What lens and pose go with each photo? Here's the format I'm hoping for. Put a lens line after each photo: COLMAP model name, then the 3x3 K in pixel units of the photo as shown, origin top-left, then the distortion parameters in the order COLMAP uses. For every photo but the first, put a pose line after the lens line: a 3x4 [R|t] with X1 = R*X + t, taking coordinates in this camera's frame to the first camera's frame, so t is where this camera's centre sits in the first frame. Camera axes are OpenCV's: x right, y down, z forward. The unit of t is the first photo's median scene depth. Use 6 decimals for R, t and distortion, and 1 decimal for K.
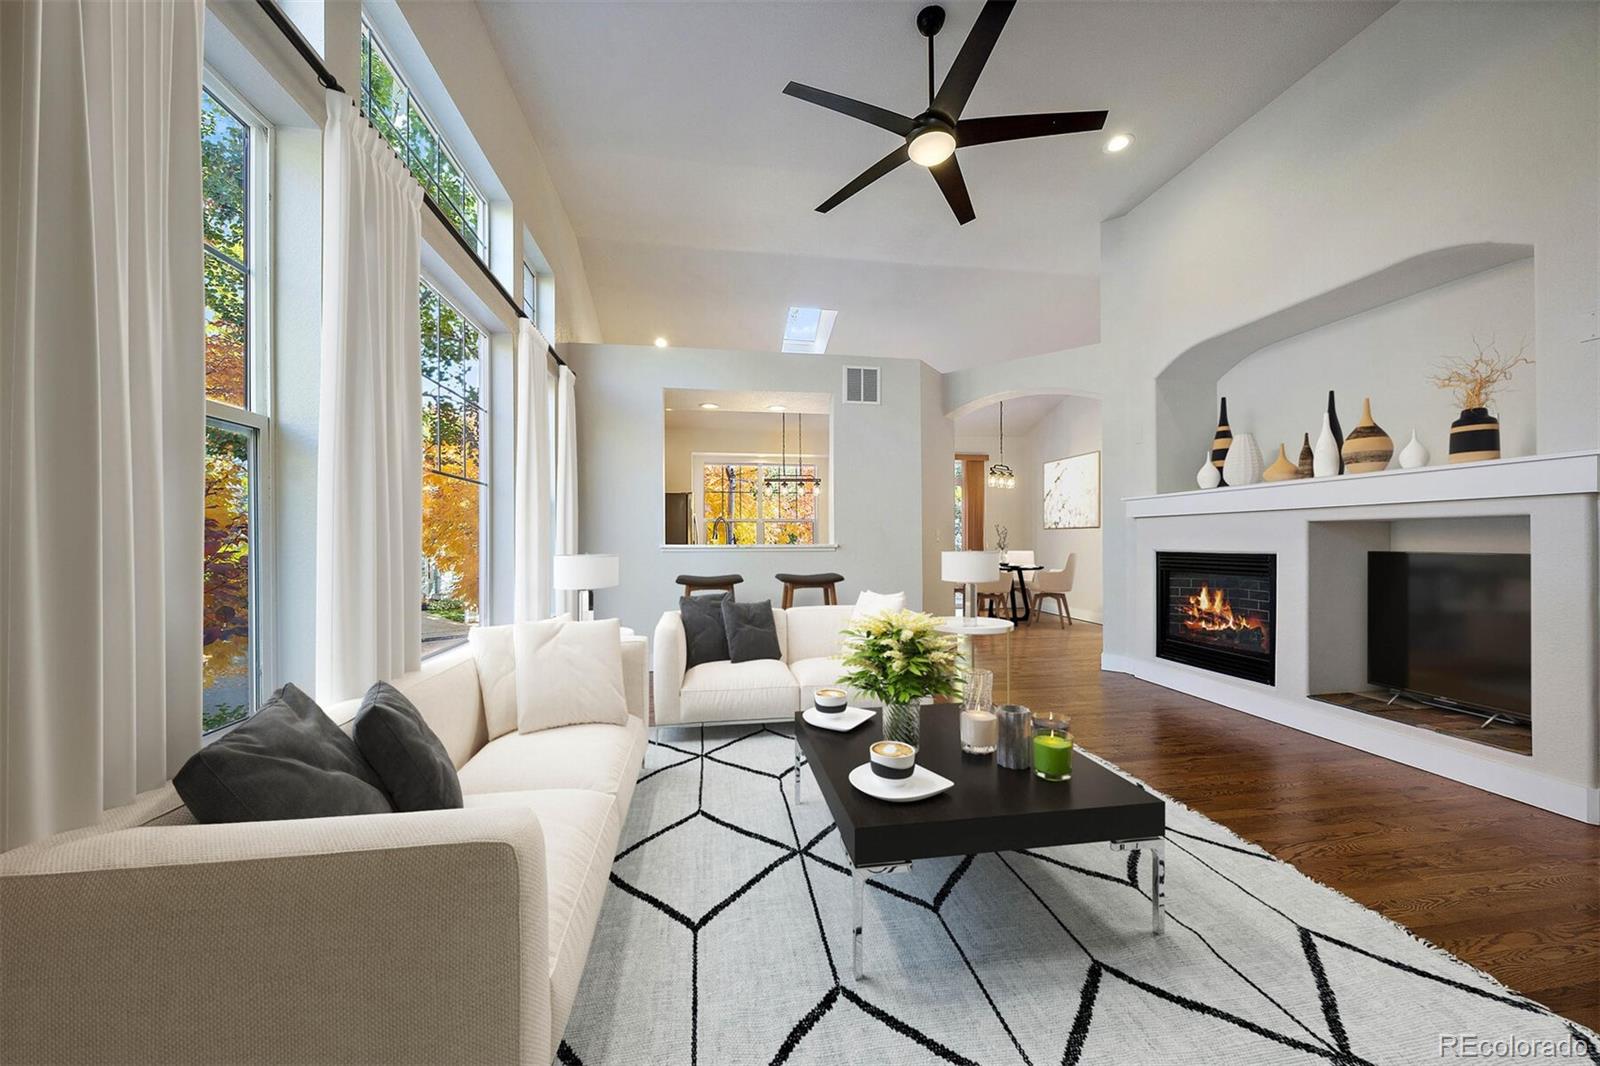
lens RADIAL K [[560.3, 0, 786.5], [0, 560.3, 534.7], [0, 0, 1]] dist [-0.007734, -0.000032]
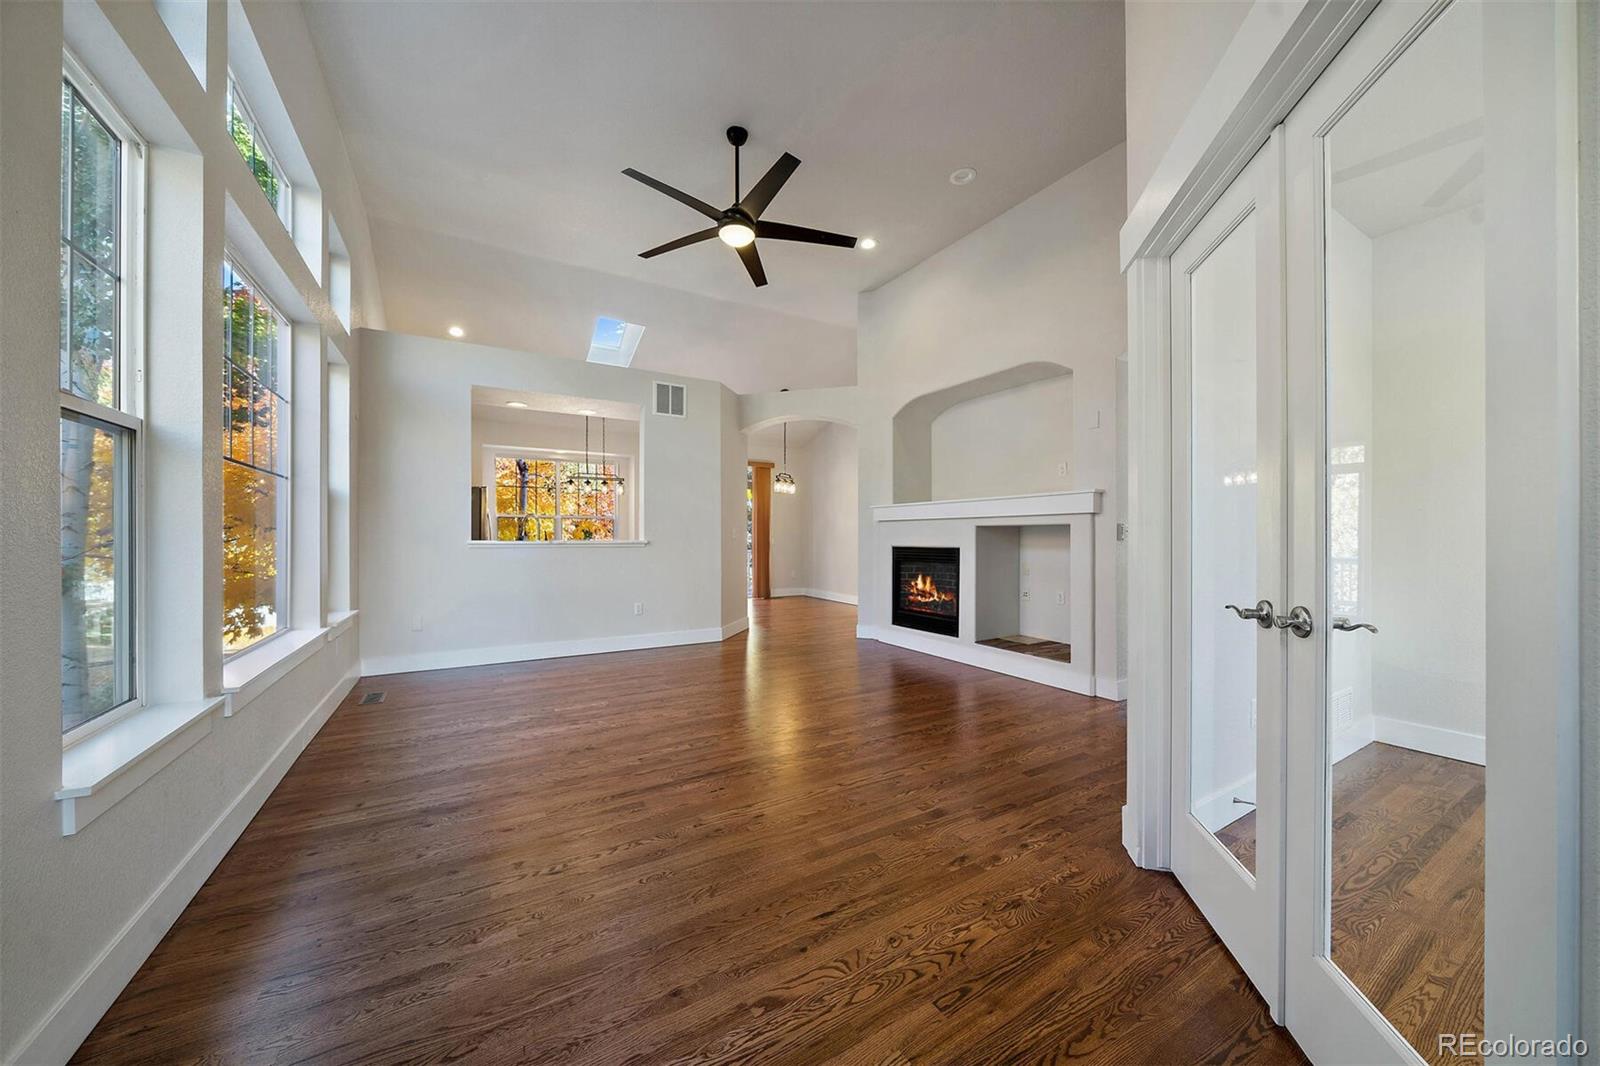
lens RADIAL K [[560.3, 0, 786.5], [0, 560.3, 534.7], [0, 0, 1]] dist [-0.007734, -0.000032]
pose [[0.932157, 0.005351, 0.362015, -0.066736], [-0.007379, 0.999964, 0.004220, -0.001941], [-0.361979, -0.006605, 0.932163, -0.173444]]
